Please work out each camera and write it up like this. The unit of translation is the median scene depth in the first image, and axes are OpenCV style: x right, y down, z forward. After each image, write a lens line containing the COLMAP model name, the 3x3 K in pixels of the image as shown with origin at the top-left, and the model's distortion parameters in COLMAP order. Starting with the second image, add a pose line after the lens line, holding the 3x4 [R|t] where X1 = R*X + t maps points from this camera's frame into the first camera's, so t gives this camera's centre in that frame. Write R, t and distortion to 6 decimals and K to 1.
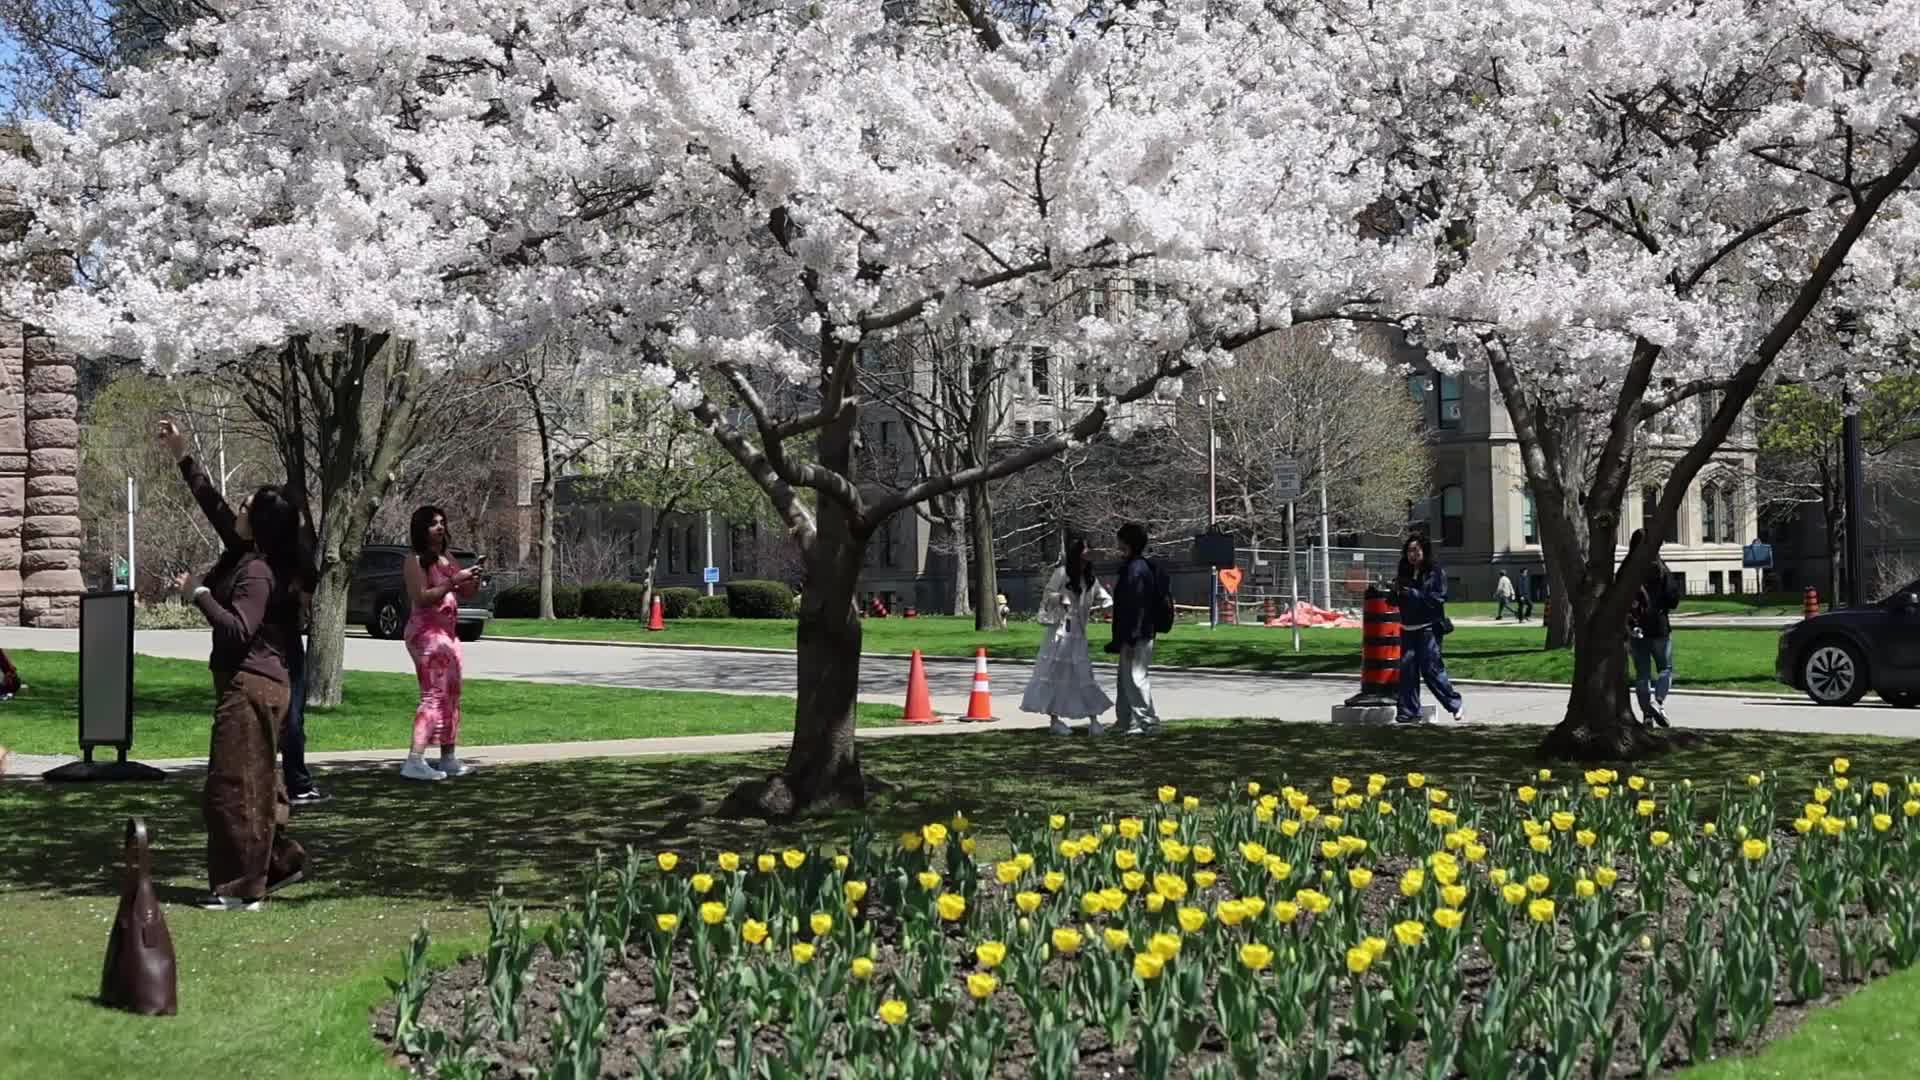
lens RADIAL K [[2824.2, 0, 960.0], [0, 2824.2, 540.0], [0, 0, 1]] dist [-0.075034, -0.131558]
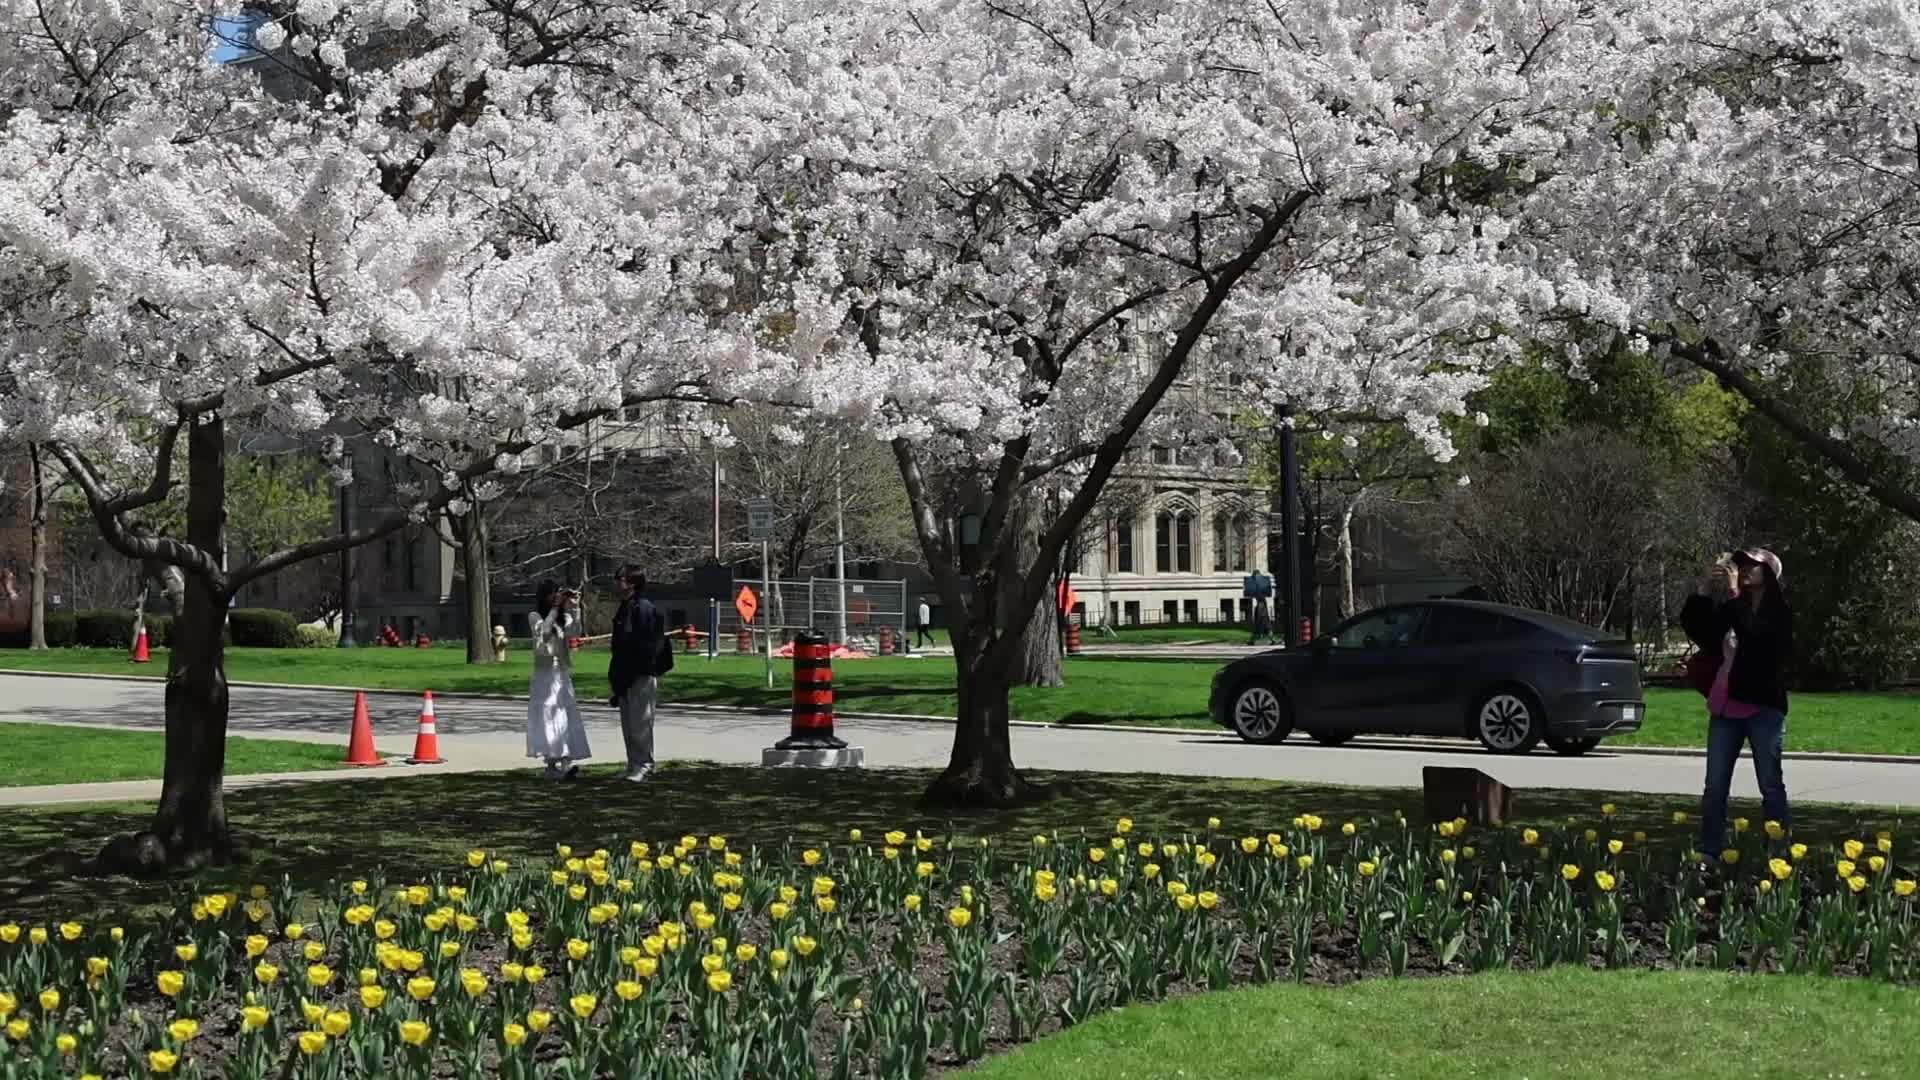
lens RADIAL K [[2824.2, 0, 960.0], [0, 2824.2, 540.0], [0, 0, 1]] dist [-0.075034, -0.131558]
pose [[0.987137, 0.006648, 0.159739, 0.062686], [-0.005456, 0.999954, -0.007900, -0.015994], [-0.159784, 0.006927, 0.987128, -0.048684]]
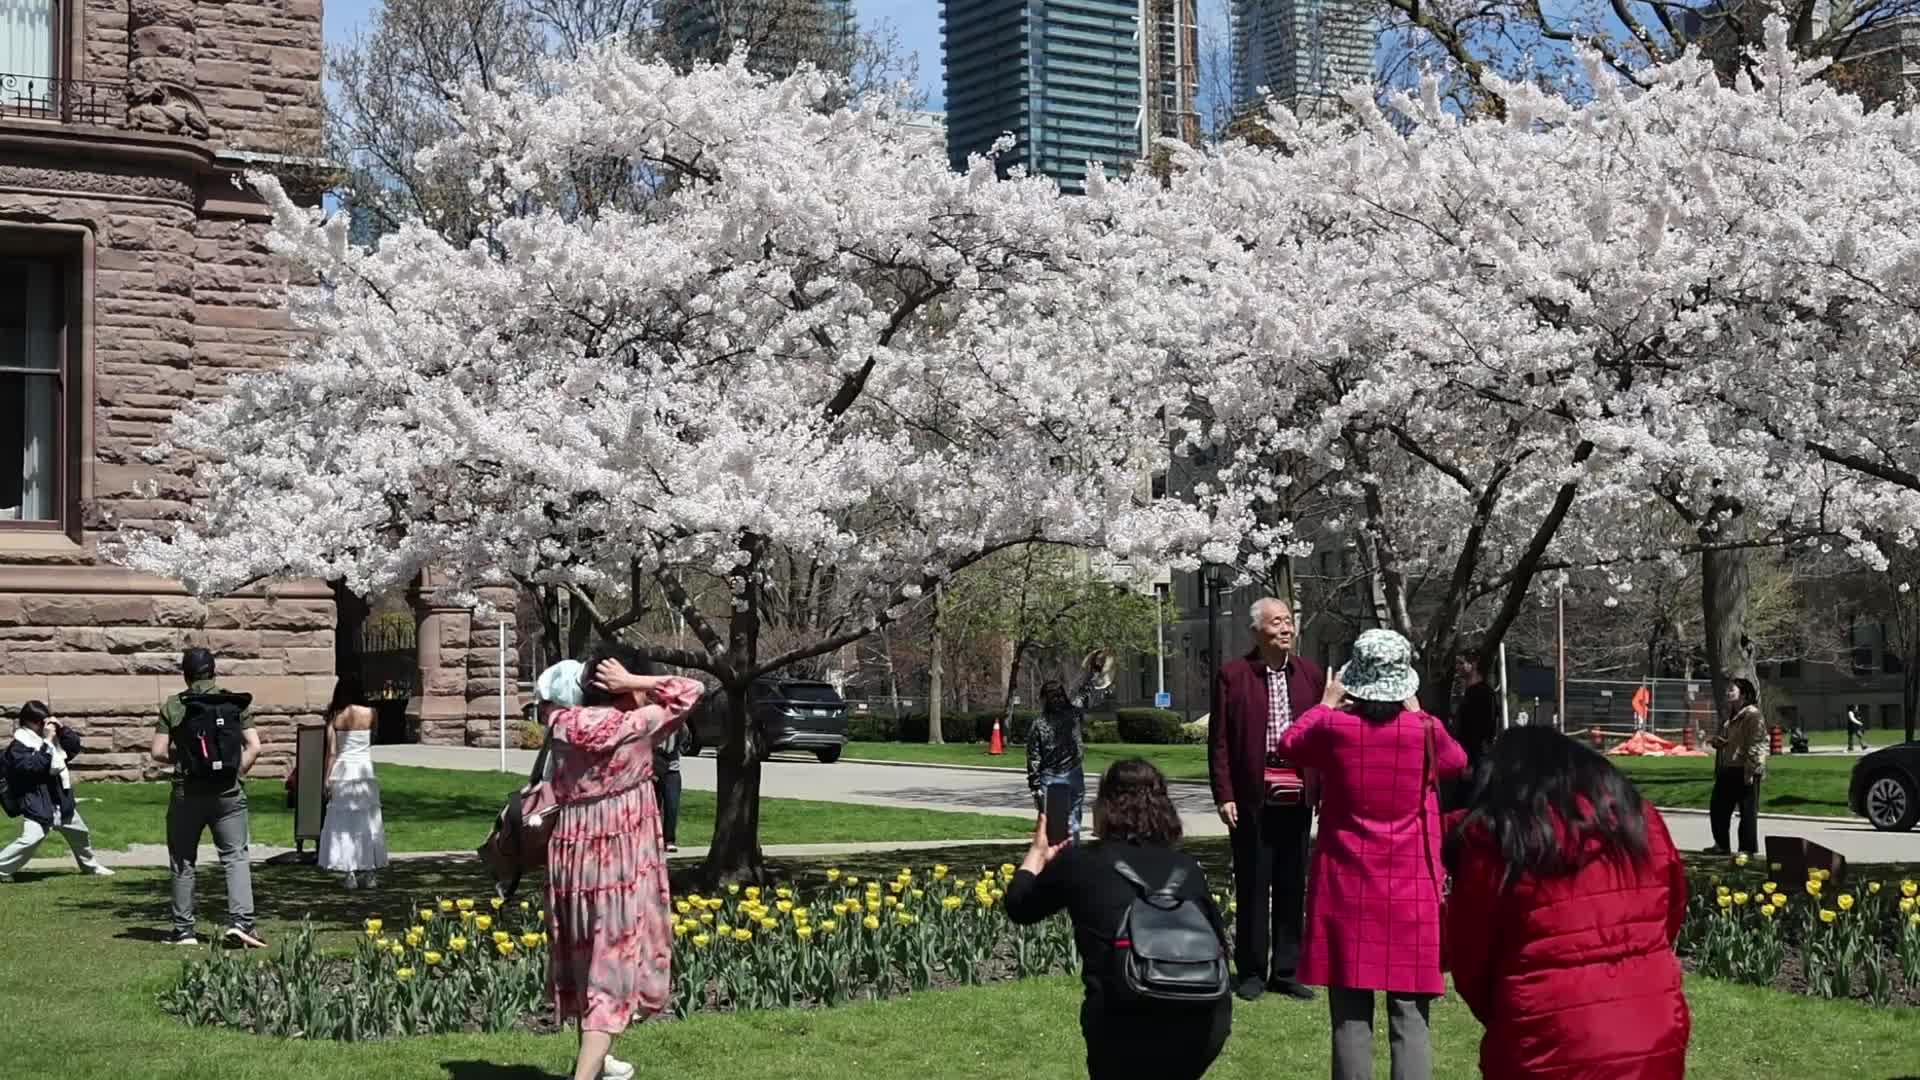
lens RADIAL K [[2850.8, 0, 960.0], [0, 2850.8, 540.0], [0, 0, 1]] dist [-0.118565, 0.134583]
pose [[0.981692, -0.006207, -0.190376, 0.319186], [-0.001852, 0.999110, -0.042128, -0.017202], [0.190468, 0.041710, 0.980807, -0.346773]]
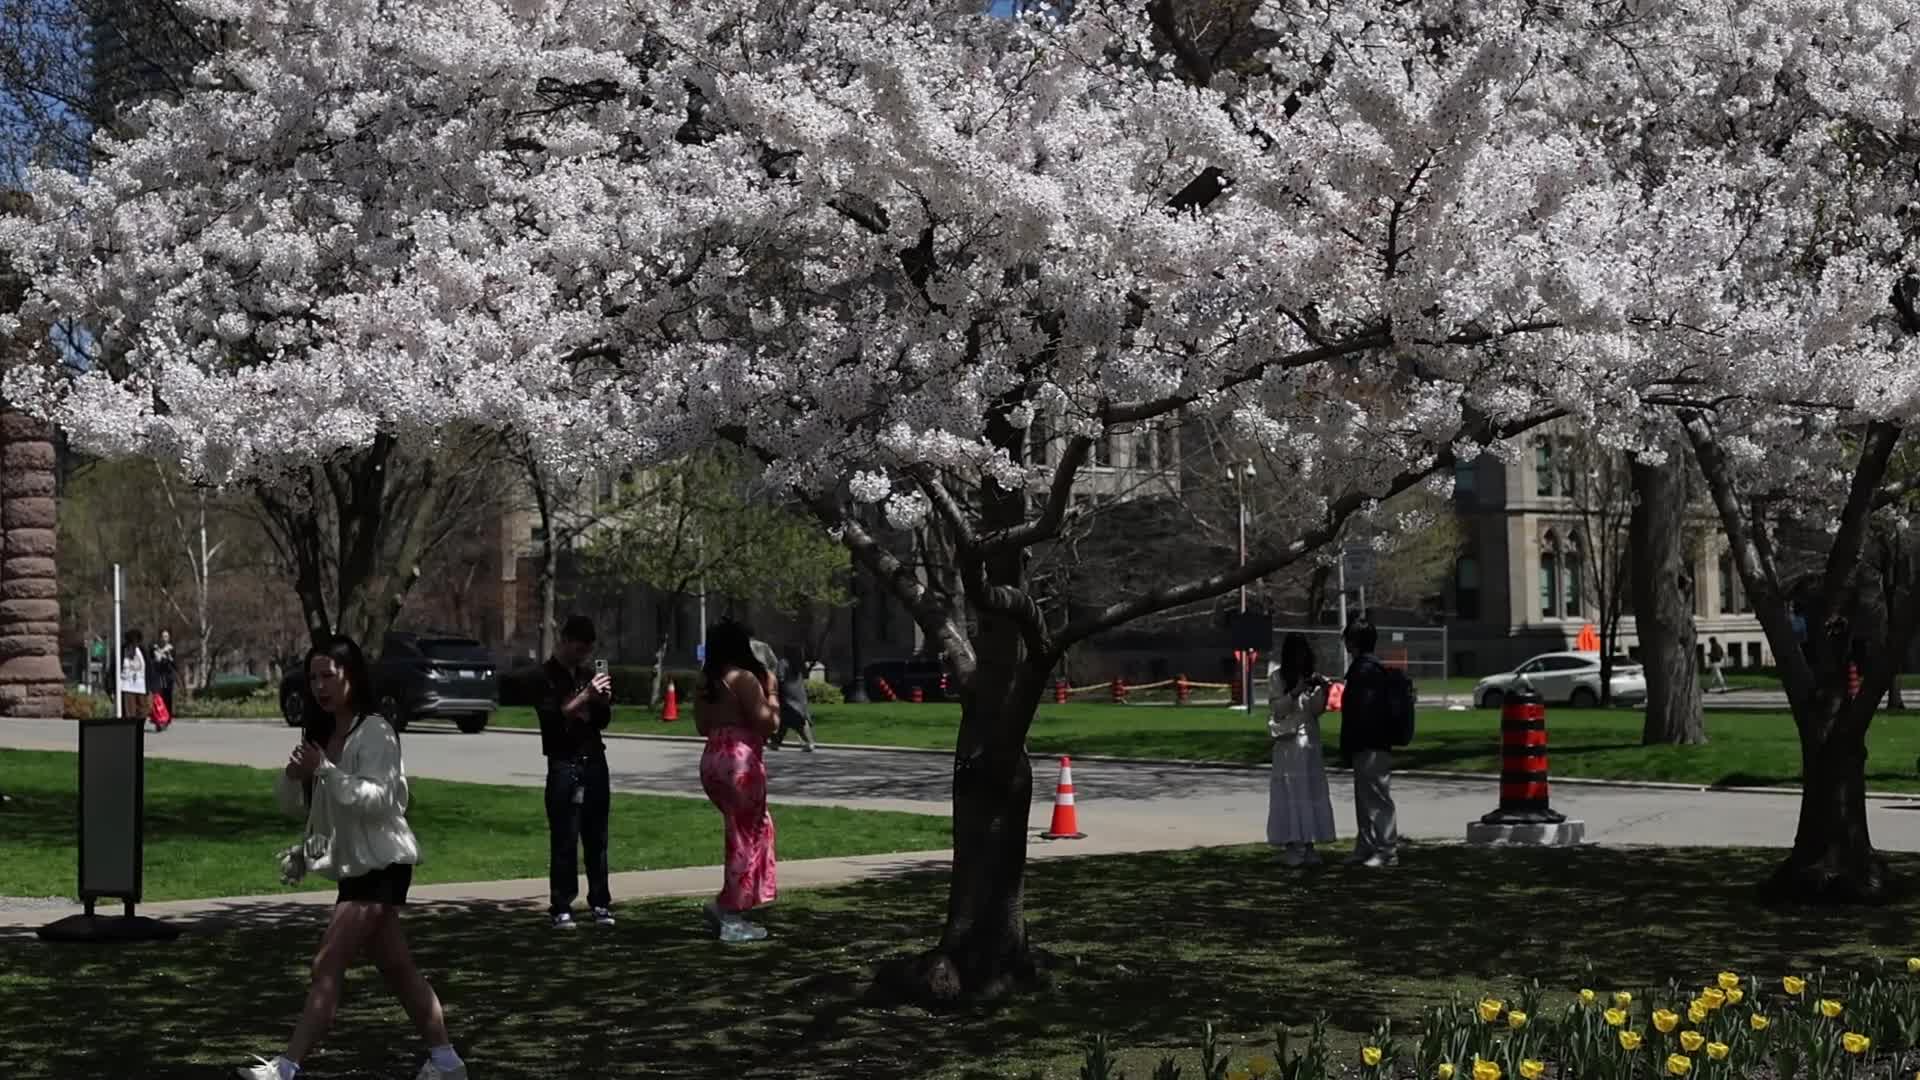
lens RADIAL K [[2850.8, 0, 960.0], [0, 2850.8, 540.0], [0, 0, 1]] dist [-0.118565, 0.134583]
pose [[0.999963, -0.004541, 0.007336, -0.060022], [0.004718, 0.999692, -0.024378, -0.016972], [-0.007223, 0.024412, 0.999676, 0.155624]]
